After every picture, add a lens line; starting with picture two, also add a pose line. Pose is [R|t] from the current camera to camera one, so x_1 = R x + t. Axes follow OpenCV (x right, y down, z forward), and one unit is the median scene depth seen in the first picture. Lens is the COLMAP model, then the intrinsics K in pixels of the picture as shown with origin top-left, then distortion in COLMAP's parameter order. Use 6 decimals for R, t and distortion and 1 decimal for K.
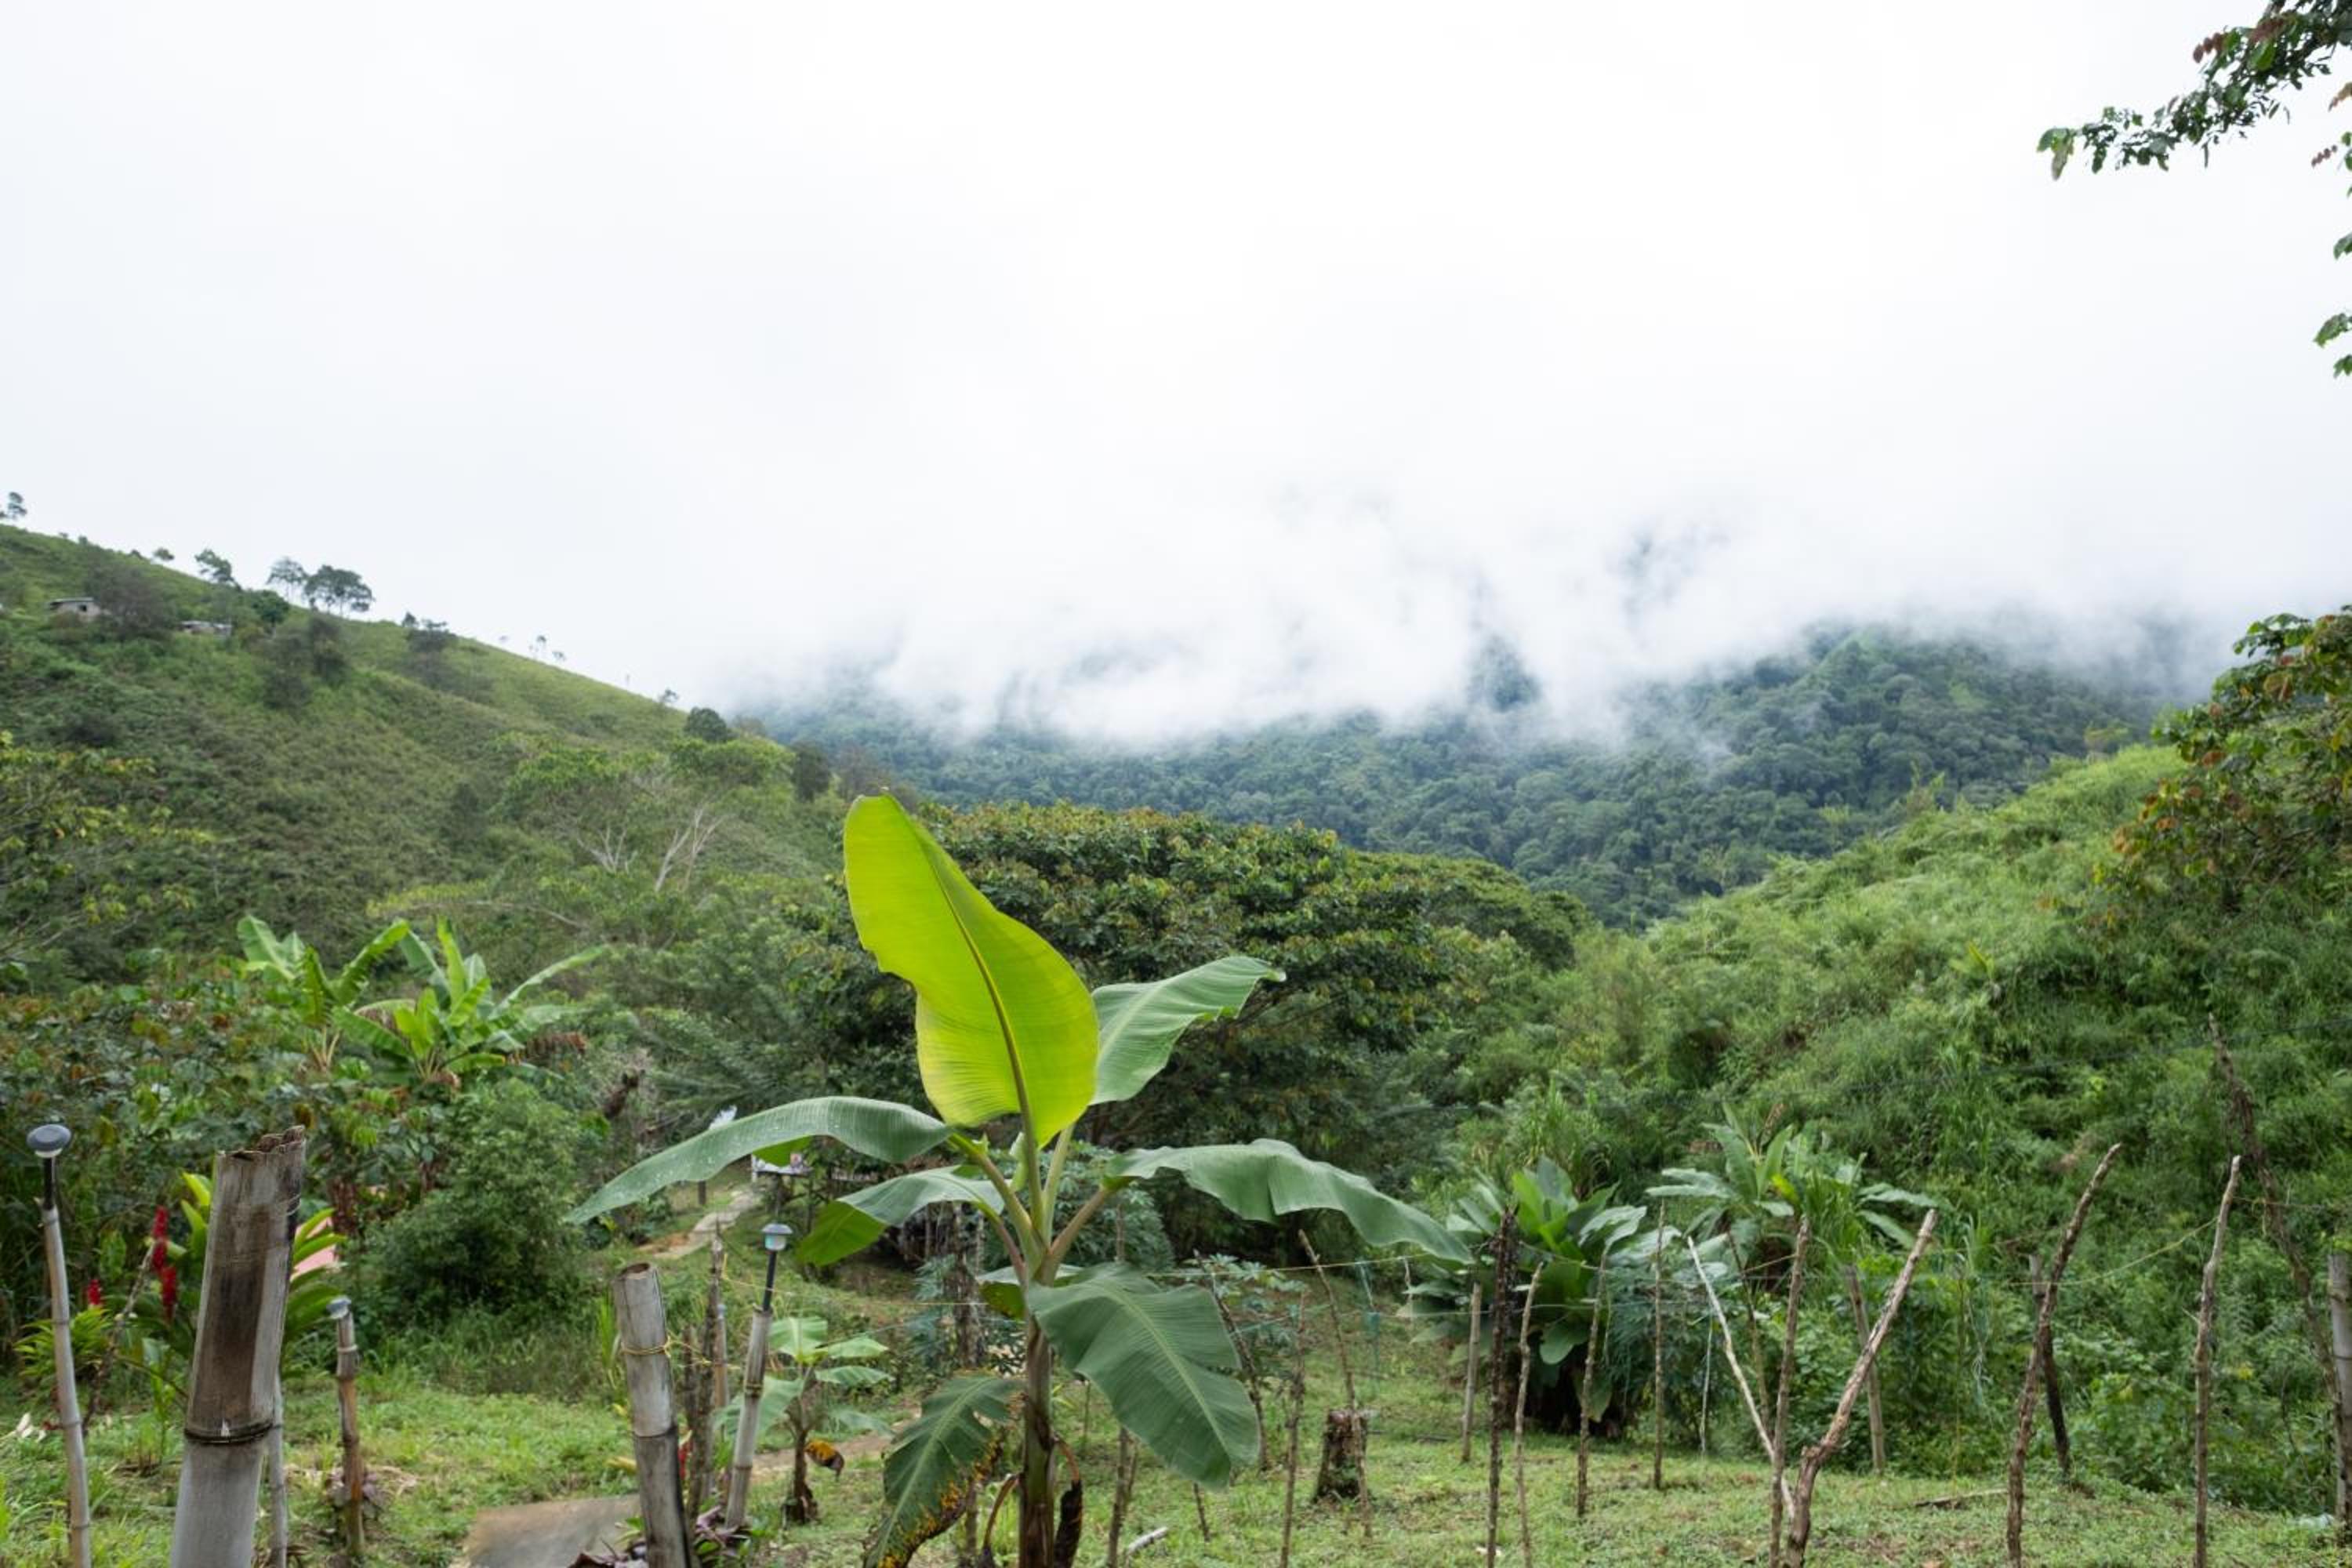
lens RADIAL K [[1428.7, 0, 1173.9], [0, 1428.7, 779.8], [0, 0, 1]] dist [-0.022142, 0.003657]
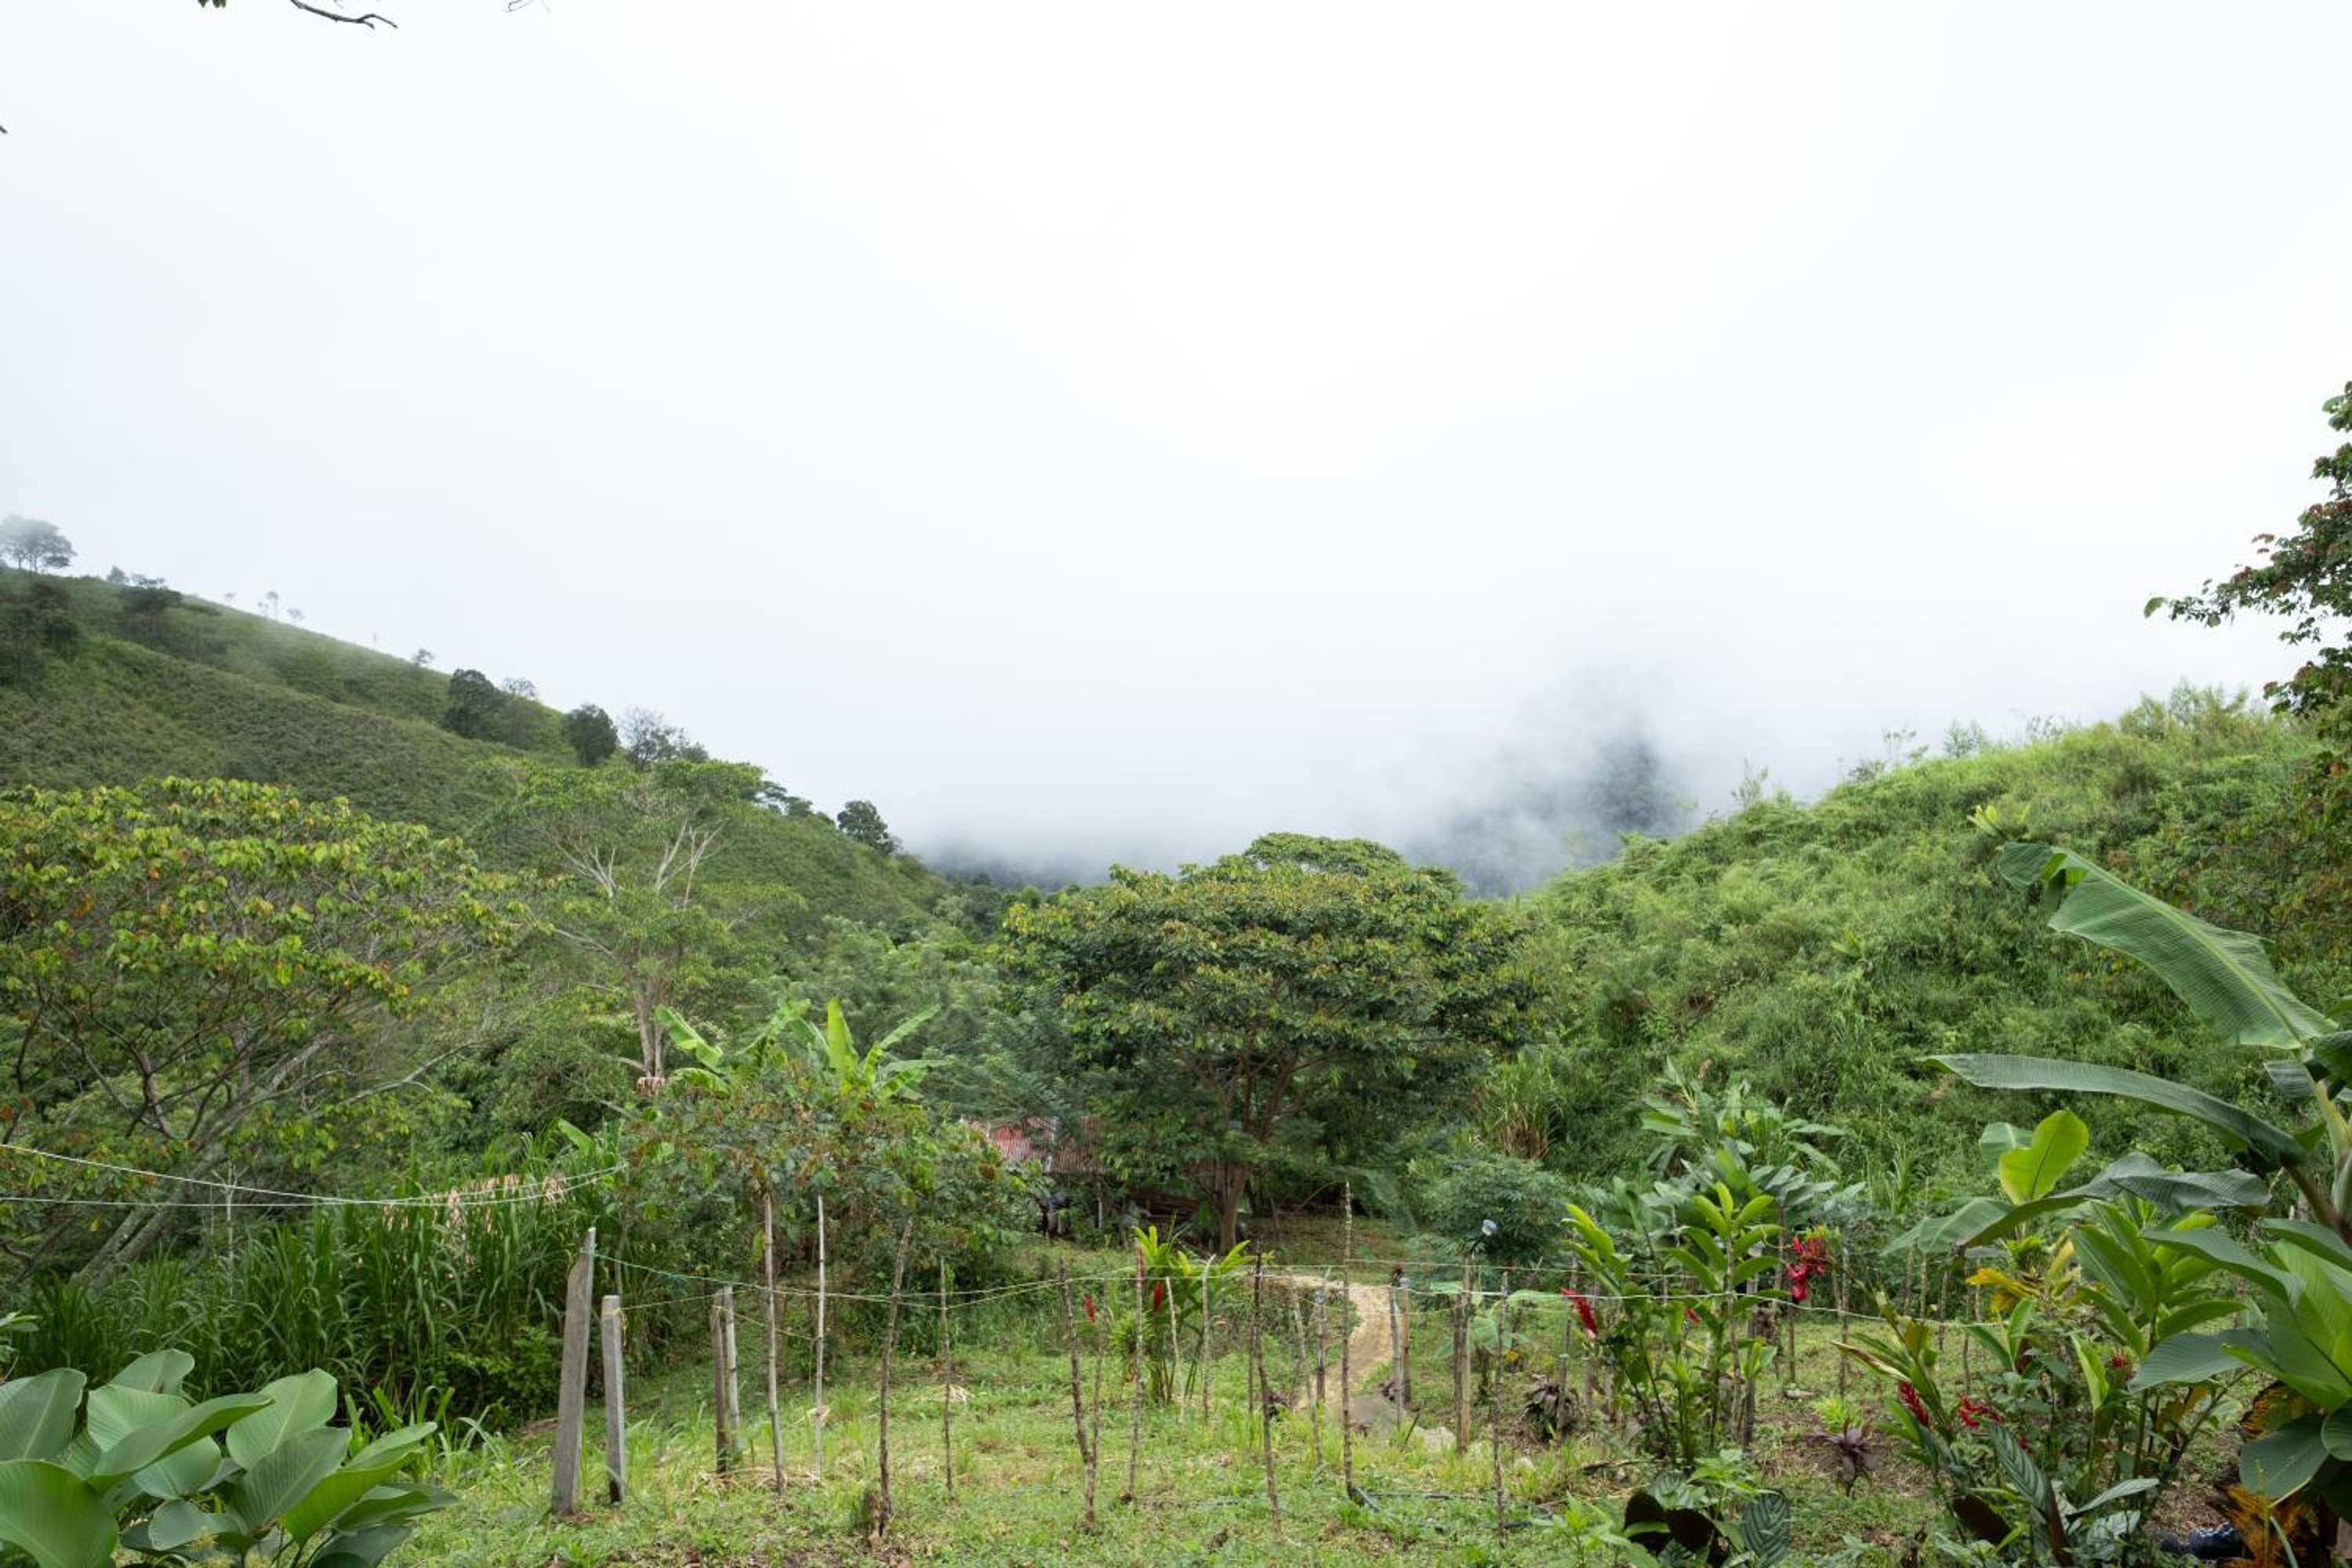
lens RADIAL K [[1428.7, 0, 1173.9], [0, 1428.7, 779.8], [0, 0, 1]] dist [-0.022142, 0.003657]
pose [[0.985802, -0.022901, 0.166344, -0.260898], [0.016340, 0.999037, 0.040710, -0.084839], [-0.167116, -0.037414, 0.985227, -0.171671]]
